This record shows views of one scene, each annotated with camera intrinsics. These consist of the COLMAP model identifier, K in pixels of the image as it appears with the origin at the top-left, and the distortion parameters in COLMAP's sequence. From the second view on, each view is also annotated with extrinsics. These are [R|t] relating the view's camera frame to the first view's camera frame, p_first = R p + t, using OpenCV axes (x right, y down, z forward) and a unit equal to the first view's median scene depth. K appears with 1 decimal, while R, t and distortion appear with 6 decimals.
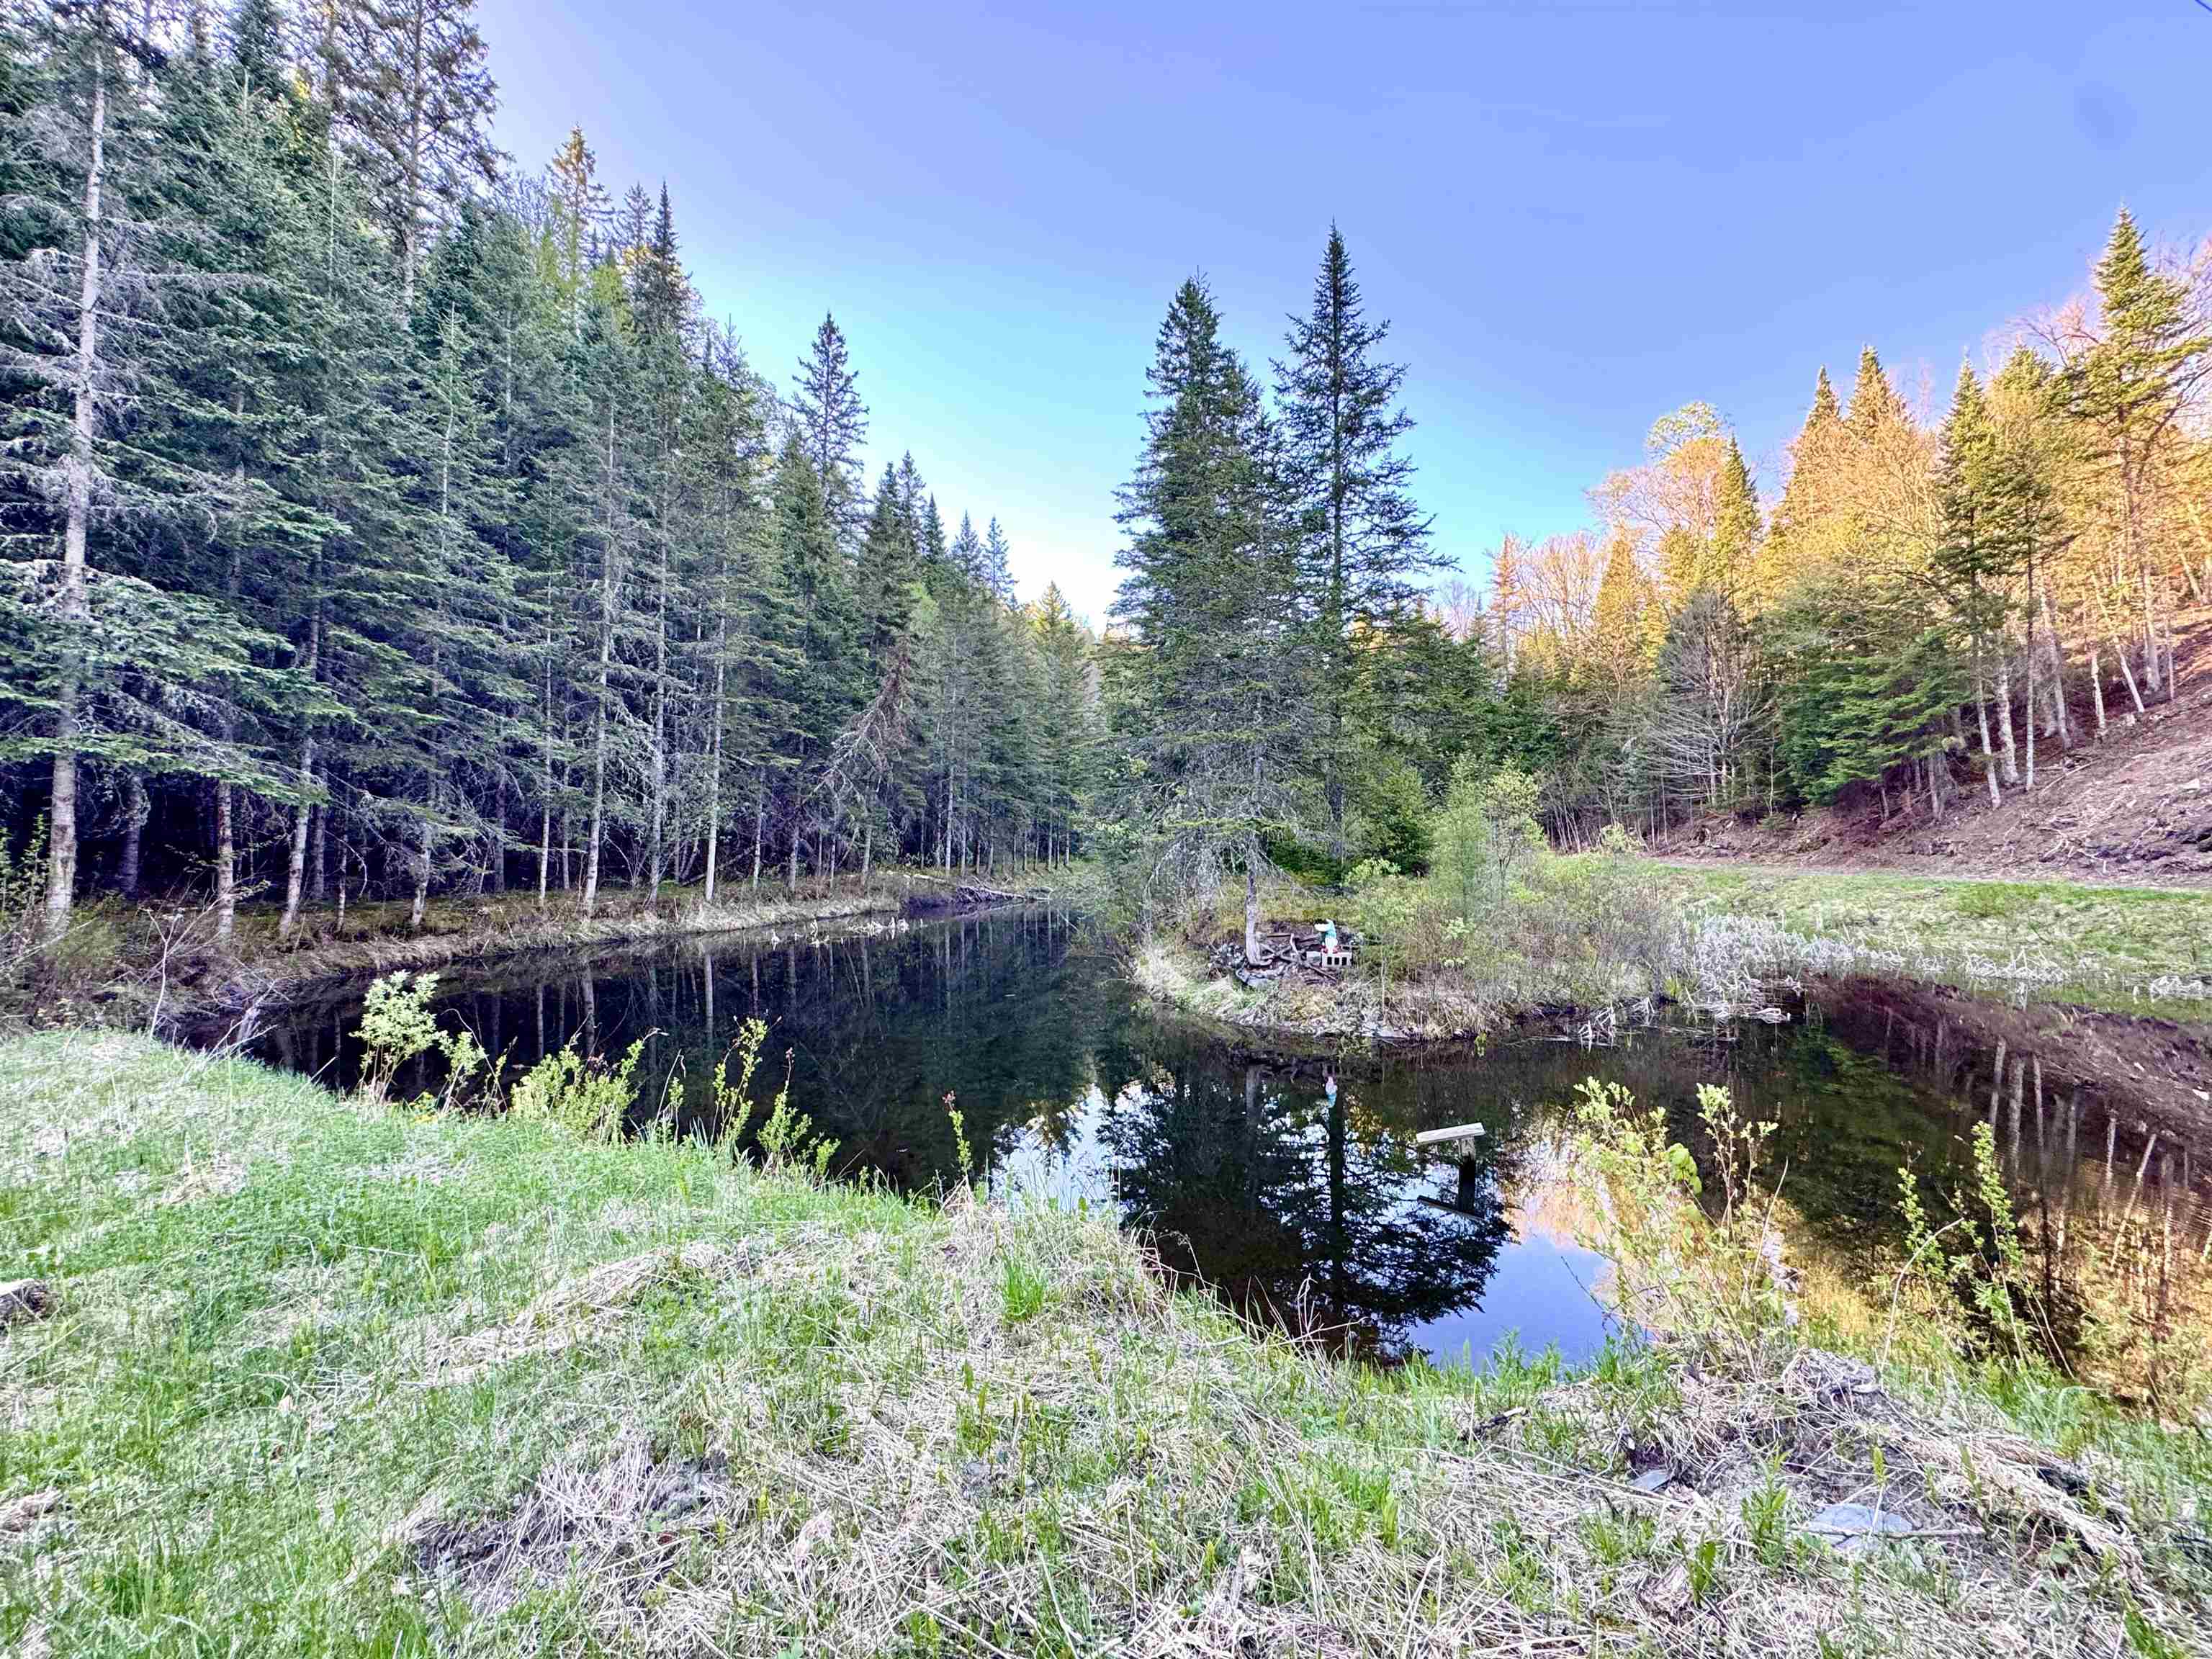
lens RADIAL K [[883.4, 0, 1104.9], [0, 883.4, 828.2], [0, 0, 1]] dist [0.000248, 0.000070]
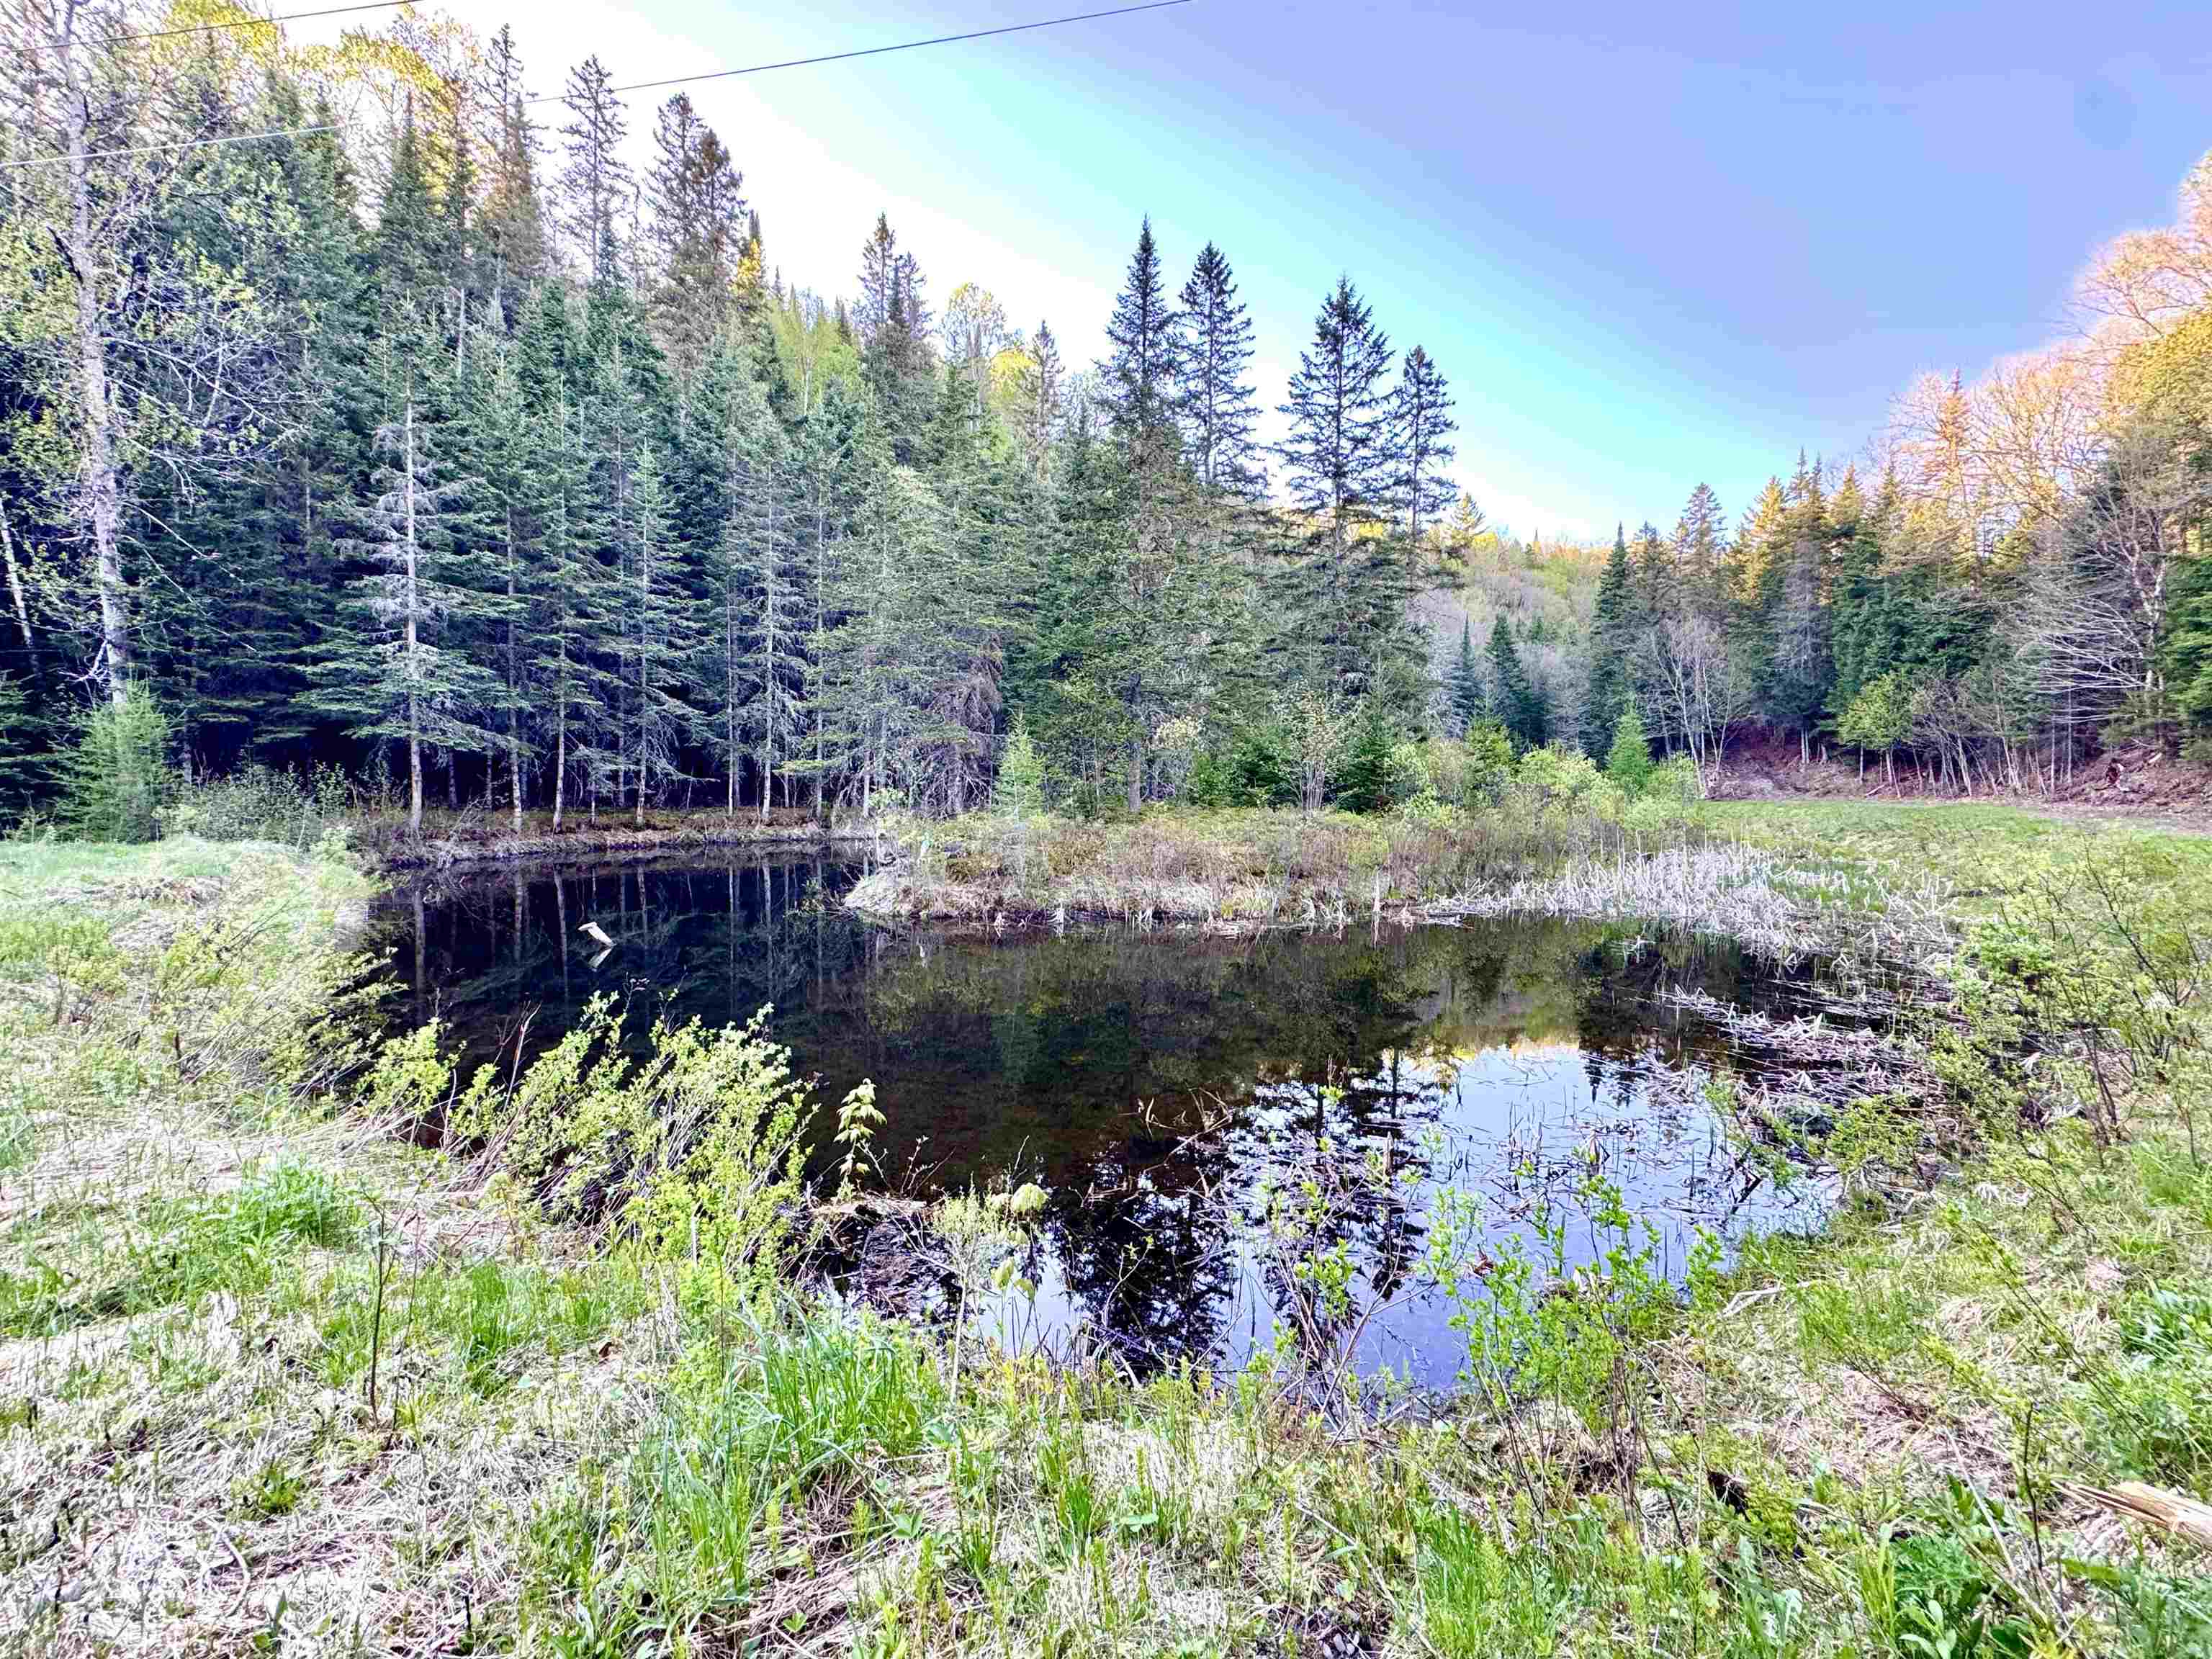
lens RADIAL K [[883.4, 0, 1104.9], [0, 883.4, 828.2], [0, 0, 1]] dist [0.000248, 0.000070]
pose [[0.872328, 0.033565, -0.487768, 0.863485], [0.001289, 0.997479, 0.070945, 0.000593], [0.488920, -0.062516, 0.870086, -0.040401]]
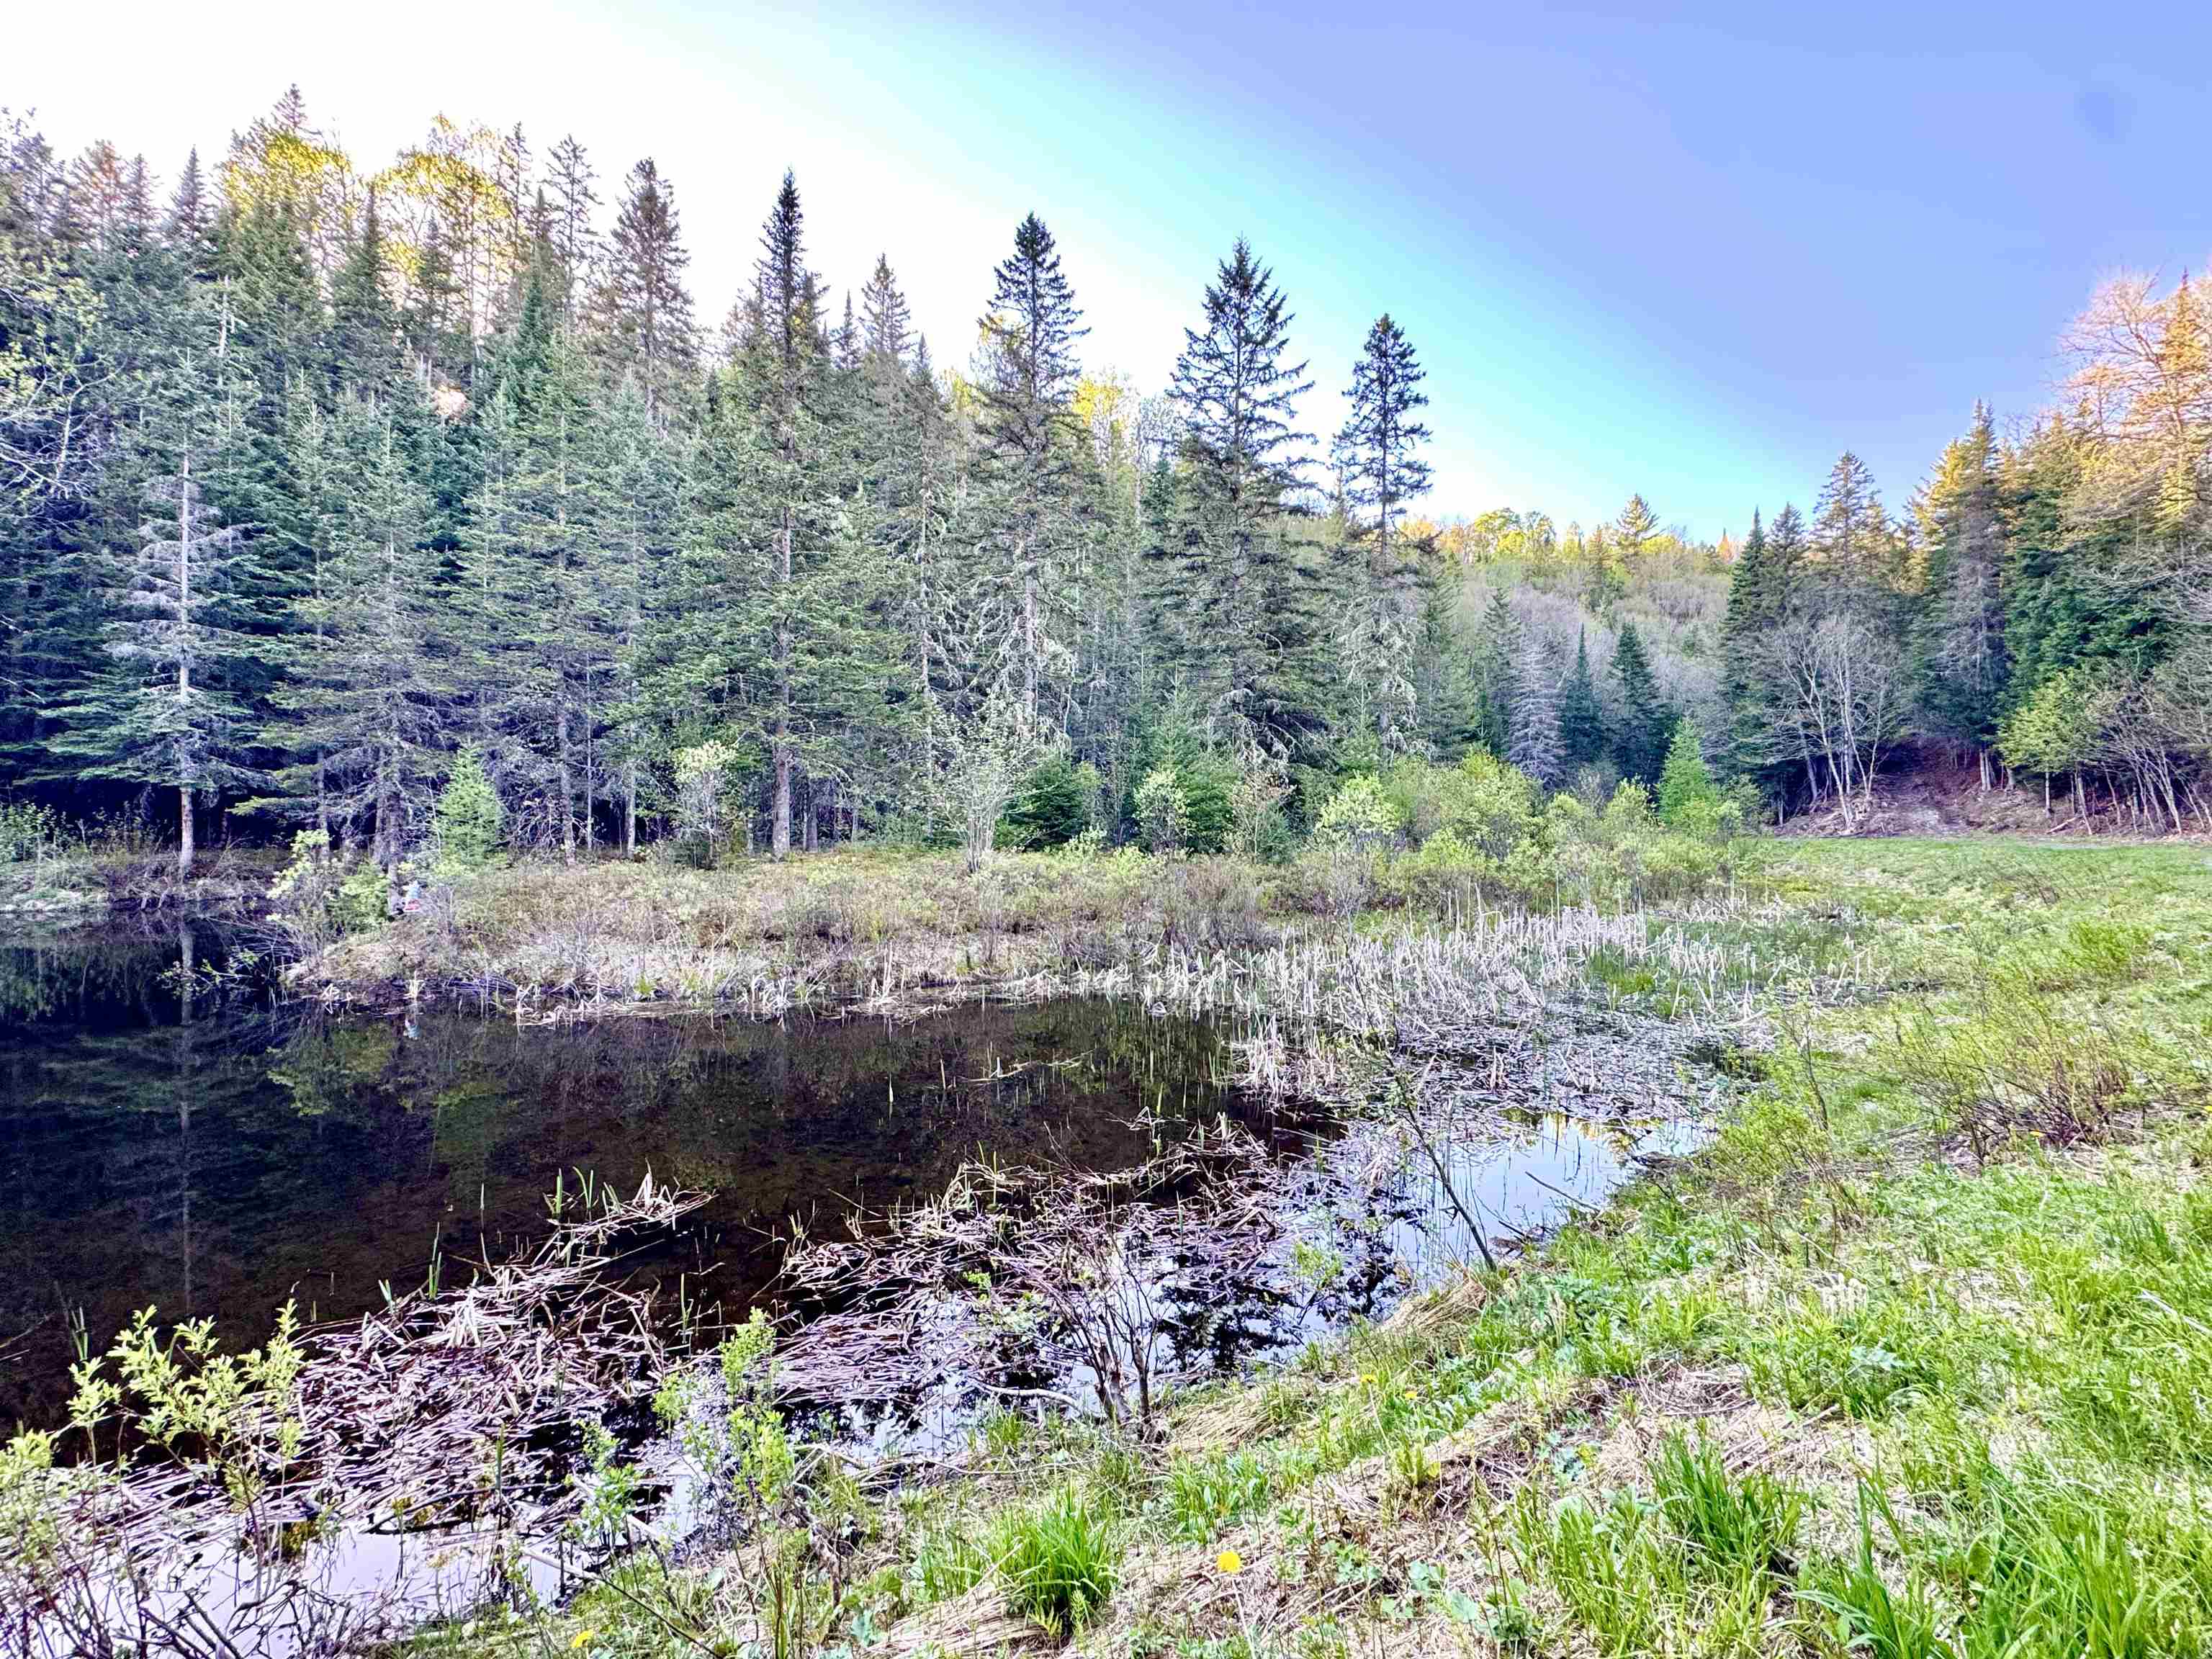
lens RADIAL K [[883.4, 0, 1104.9], [0, 883.4, 828.2], [0, 0, 1]] dist [0.000248, 0.000070]
pose [[0.761912, 0.014209, -0.647525, 1.267778], [0.008559, 0.999451, 0.032004, 0.002597], [0.647624, -0.029927, 0.761372, 0.516225]]
